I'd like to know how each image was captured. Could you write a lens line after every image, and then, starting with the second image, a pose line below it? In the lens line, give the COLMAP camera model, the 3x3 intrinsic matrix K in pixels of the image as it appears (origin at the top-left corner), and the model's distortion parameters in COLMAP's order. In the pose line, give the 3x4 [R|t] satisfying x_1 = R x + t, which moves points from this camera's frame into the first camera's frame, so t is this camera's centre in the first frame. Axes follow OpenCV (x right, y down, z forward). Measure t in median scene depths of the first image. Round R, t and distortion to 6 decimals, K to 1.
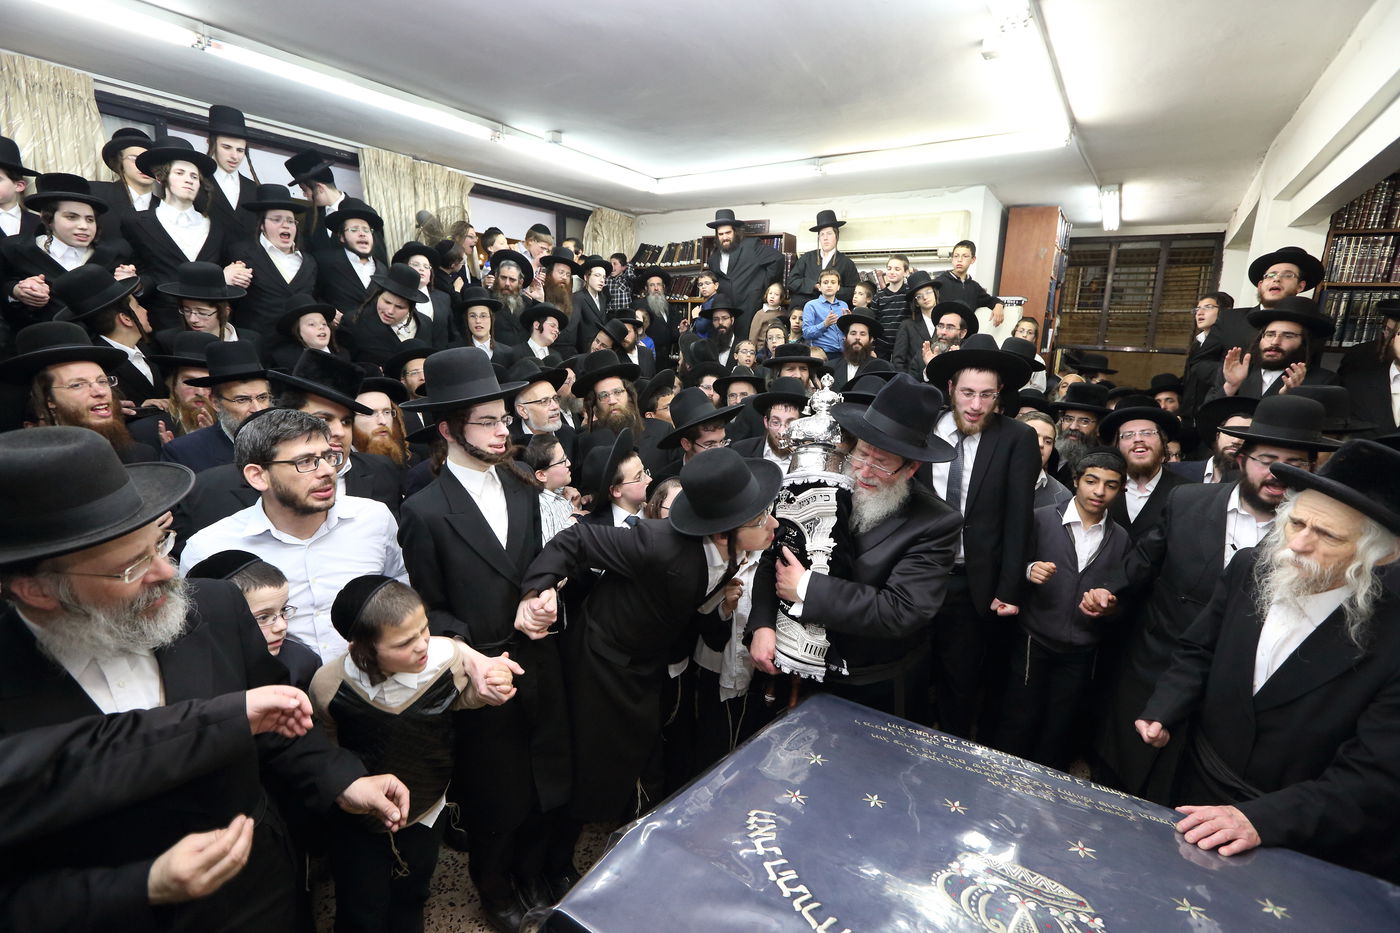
lens RADIAL K [[633.1, 0, 702.3], [0, 633.1, 472.6], [0, 0, 1]] dist [-0.046246, 0.014615]
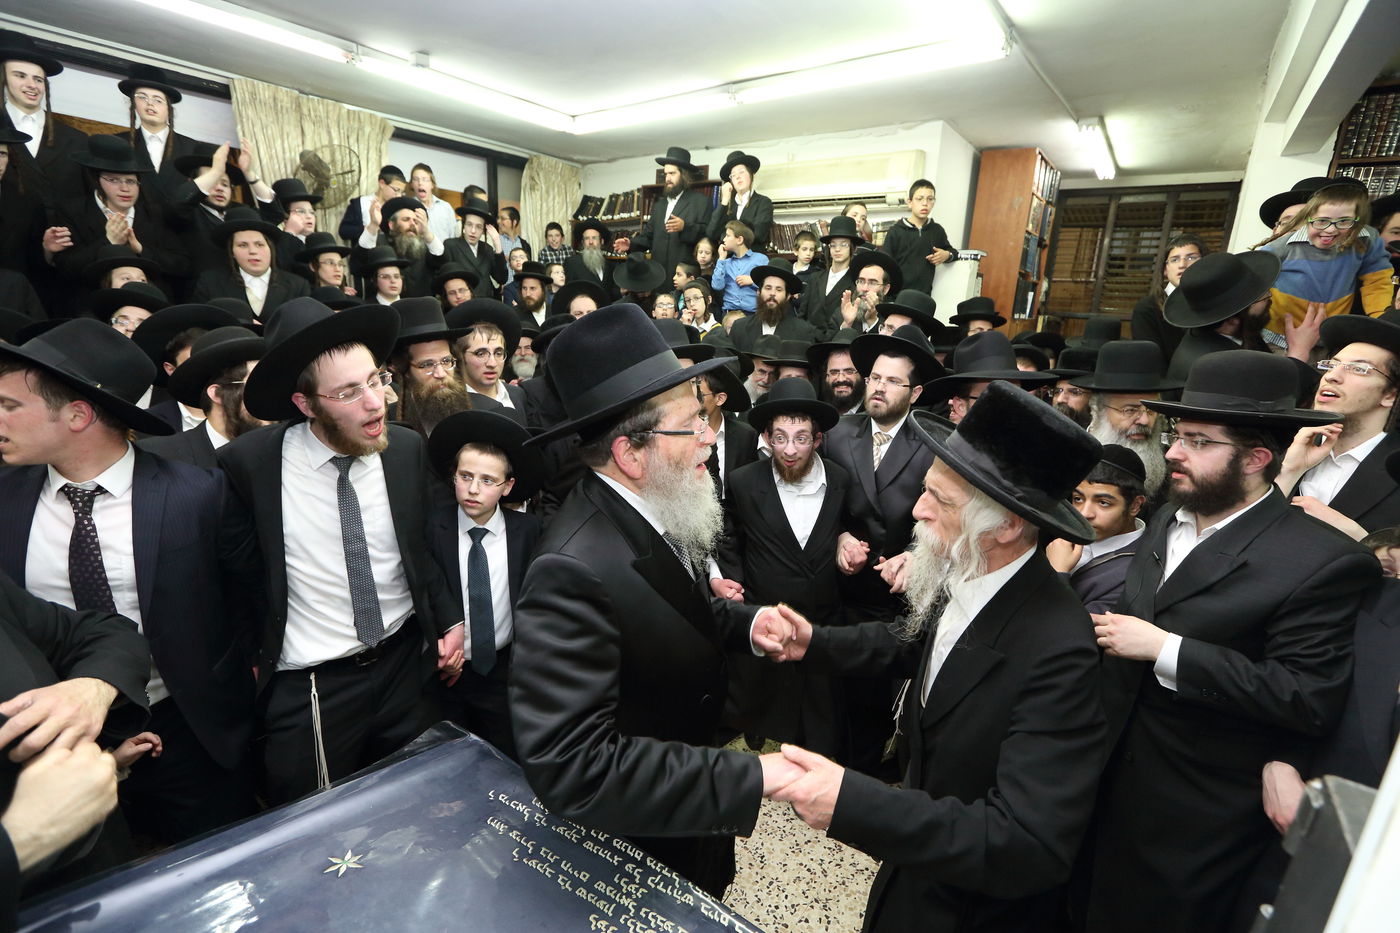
lens RADIAL K [[633.1, 0, 702.3], [0, 633.1, 472.6], [0, 0, 1]] dist [-0.046246, 0.014615]
pose [[0.998377, 0.026546, -0.050389, 0.173136], [-0.024439, 0.998820, 0.041973, -0.000932], [0.051444, -0.040673, 0.997847, 0.099436]]
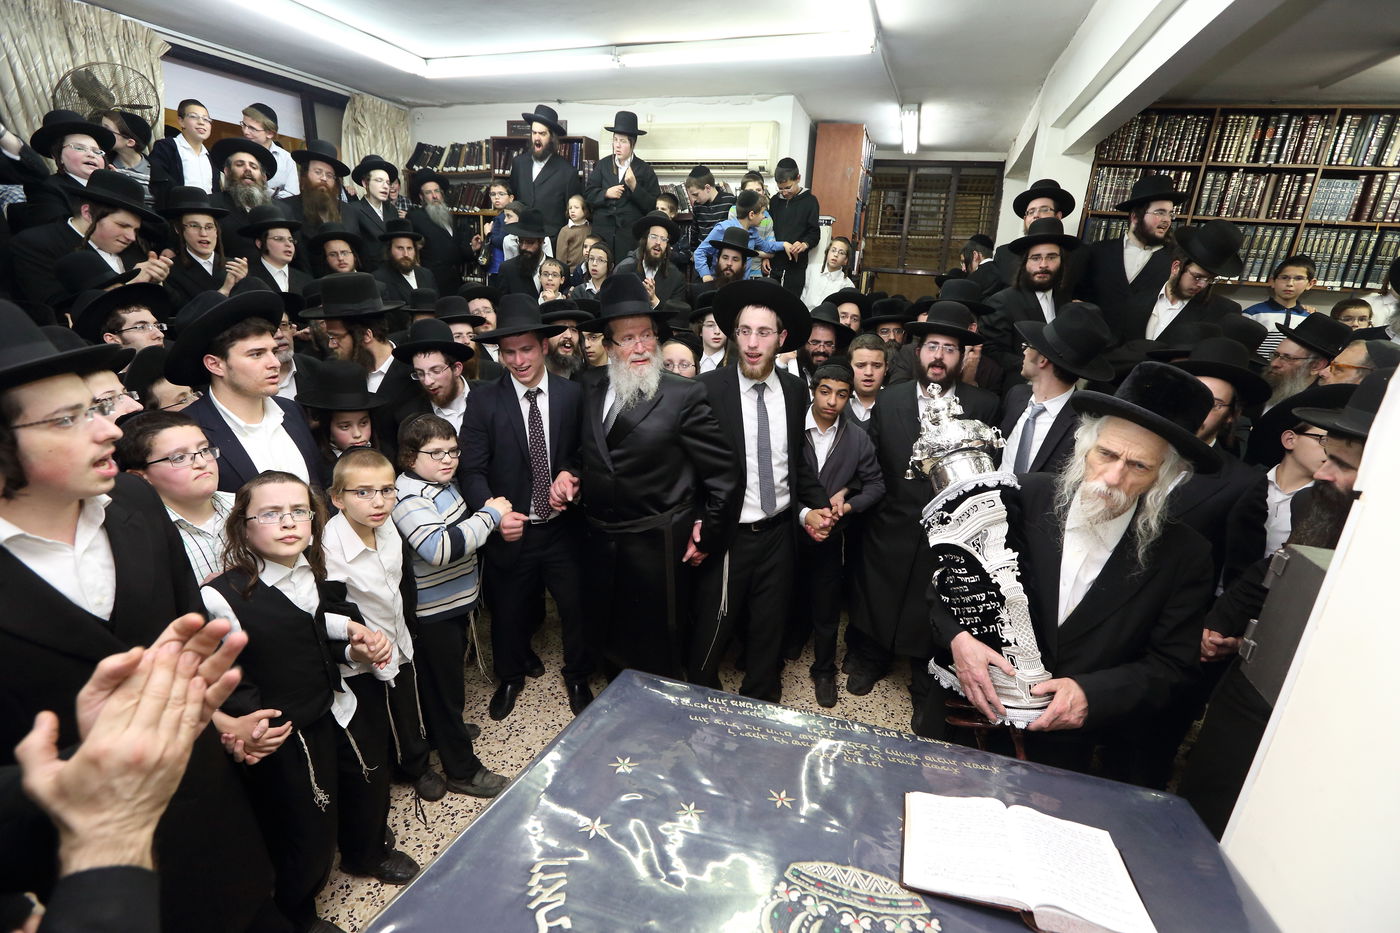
lens RADIAL K [[633.1, 0, 702.3], [0, 633.1, 472.6], [0, 0, 1]] dist [-0.046246, 0.014615]
pose [[0.962419, -0.072461, 0.261722, 0.027220], [0.042117, 0.991911, 0.119748, -0.007632], [-0.268282, -0.104225, 0.957686, 0.060890]]
